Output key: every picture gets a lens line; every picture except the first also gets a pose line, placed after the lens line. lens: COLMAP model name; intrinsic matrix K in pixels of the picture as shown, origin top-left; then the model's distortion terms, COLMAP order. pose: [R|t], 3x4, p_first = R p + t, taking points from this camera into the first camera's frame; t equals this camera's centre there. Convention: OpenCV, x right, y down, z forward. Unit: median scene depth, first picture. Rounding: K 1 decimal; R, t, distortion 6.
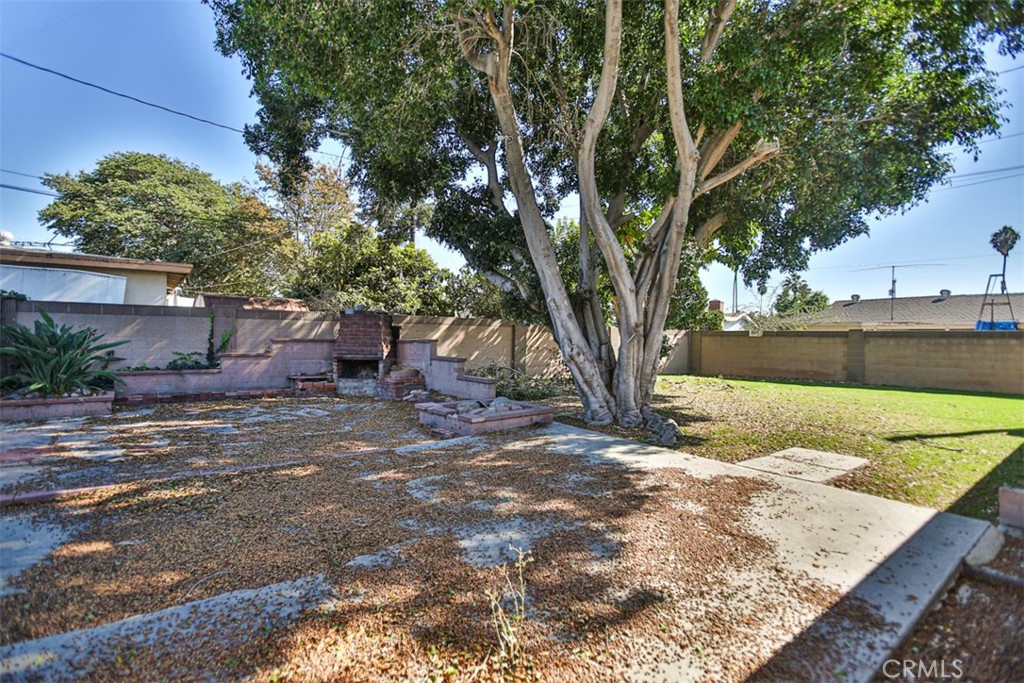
lens RADIAL K [[536.2, 0, 513.4], [0, 536.2, 341.6], [0, 0, 1]] dist [-0.025113, 0.010527]
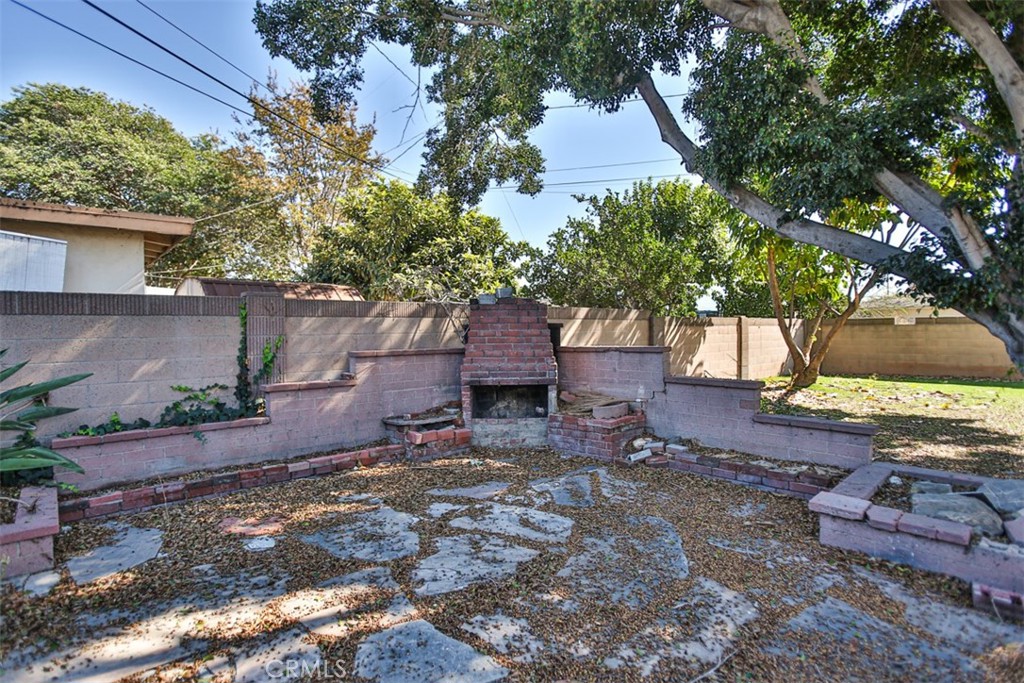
lens RADIAL K [[536.2, 0, 507.2], [0, 536.2, 340.6], [0, 0, 1]] dist [-0.025113, 0.010527]
pose [[0.996203, -0.027713, 0.082535, -0.314071], [0.026483, 0.999522, 0.015962, -0.020327], [-0.082938, -0.013716, 0.996460, 0.407138]]
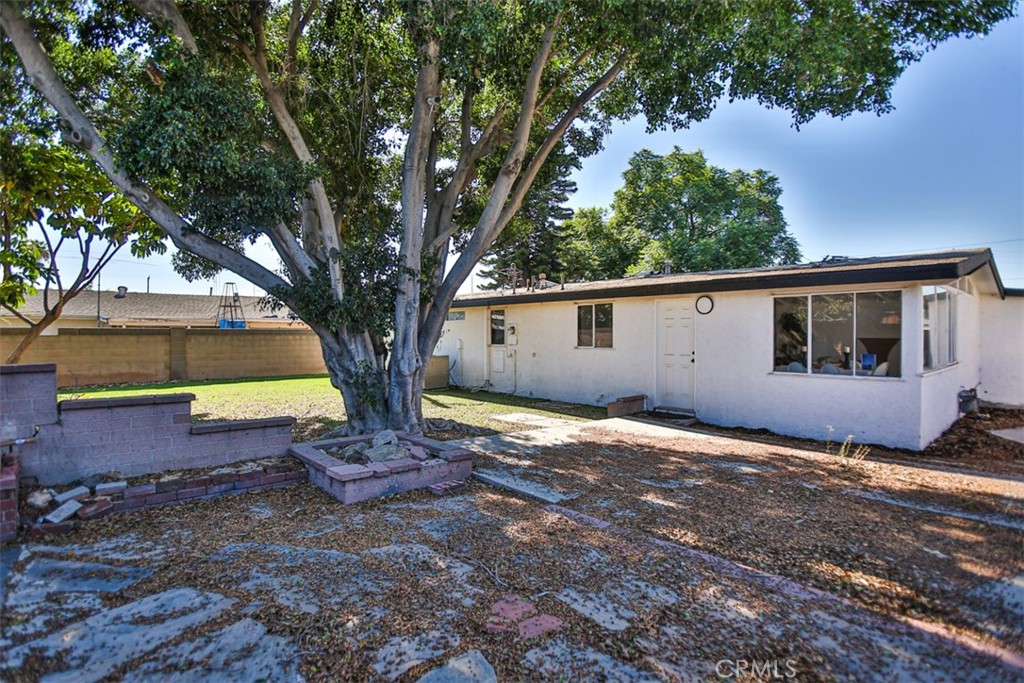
lens RADIAL K [[536.2, 0, 507.5], [0, 536.2, 335.3], [0, 0, 1]] dist [-0.025113, 0.010527]
pose [[-0.087895, -0.011897, 0.996059, -0.514414], [-0.000547, 0.999929, 0.011895, -0.025551], [-0.996130, 0.000501, -0.087895, 0.604083]]
